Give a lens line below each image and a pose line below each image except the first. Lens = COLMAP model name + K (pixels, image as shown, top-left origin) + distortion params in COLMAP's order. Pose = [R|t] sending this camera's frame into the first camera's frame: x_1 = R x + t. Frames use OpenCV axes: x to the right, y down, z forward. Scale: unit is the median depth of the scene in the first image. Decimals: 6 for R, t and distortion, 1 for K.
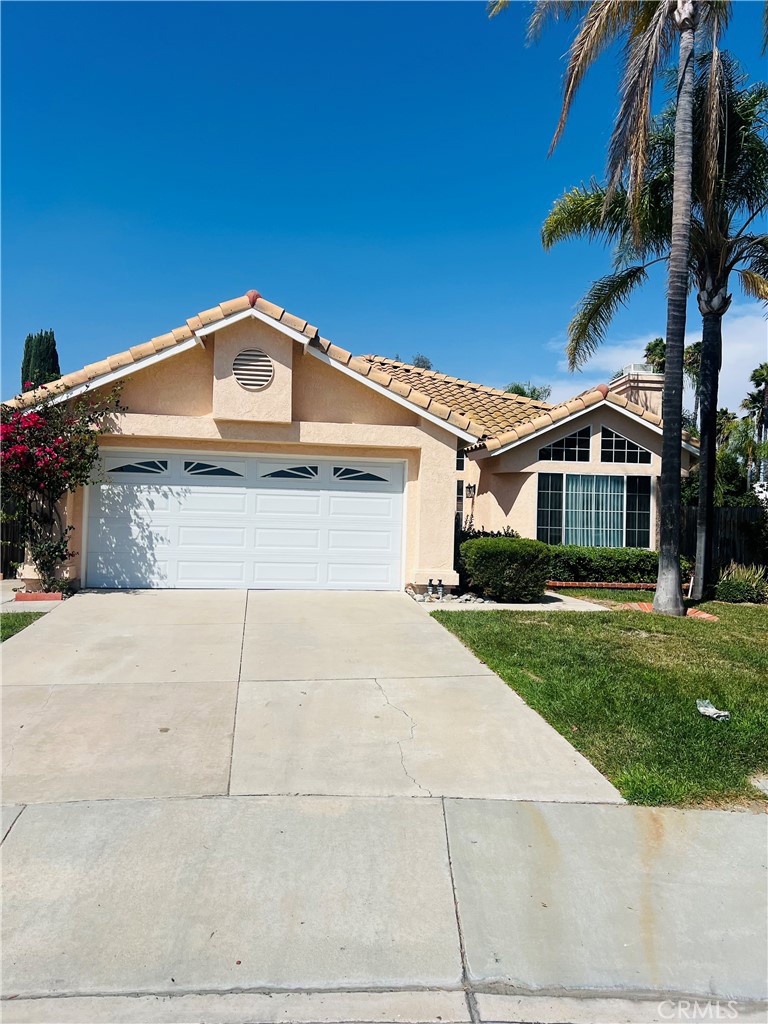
lens RADIAL K [[765.8, 0, 379.2], [0, 765.8, 512.4], [0, 0, 1]] dist [0.036593, -0.006589]
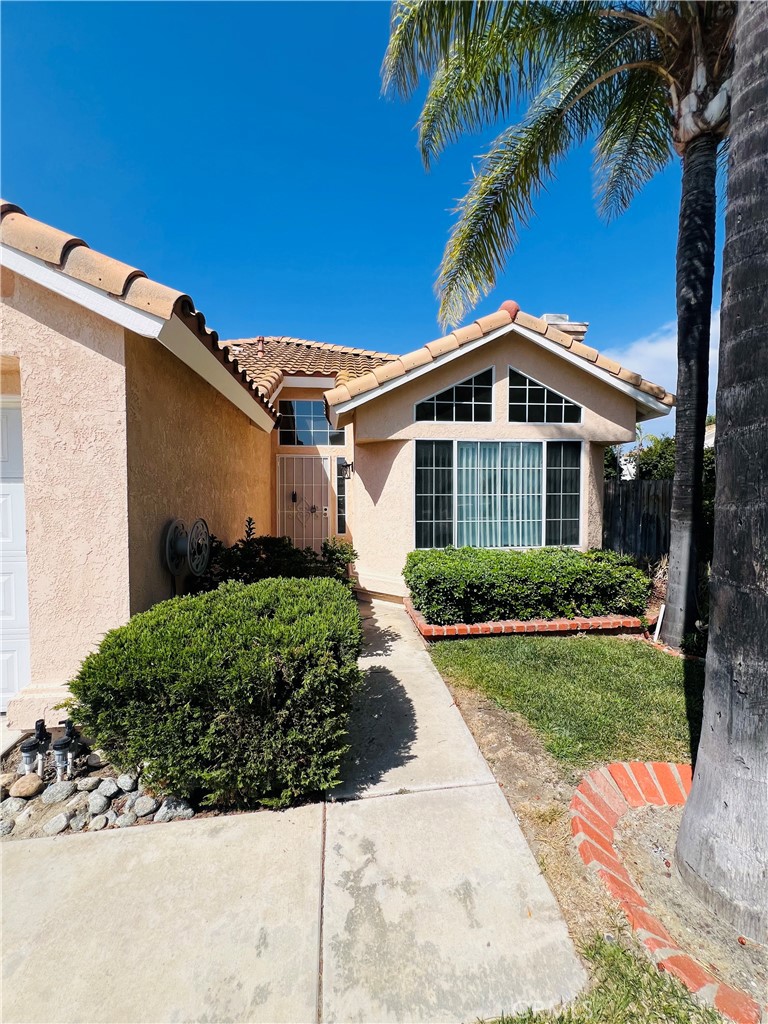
lens RADIAL K [[408.5, 0, 392.0], [0, 408.5, 513.9], [0, 0, 1]] dist [-0.003672, 0.001076]
pose [[0.999529, -0.030243, -0.005283, 0.186195], [0.030558, 0.996646, 0.075910, -0.015258], [0.002970, -0.076036, 0.997101, 0.638253]]
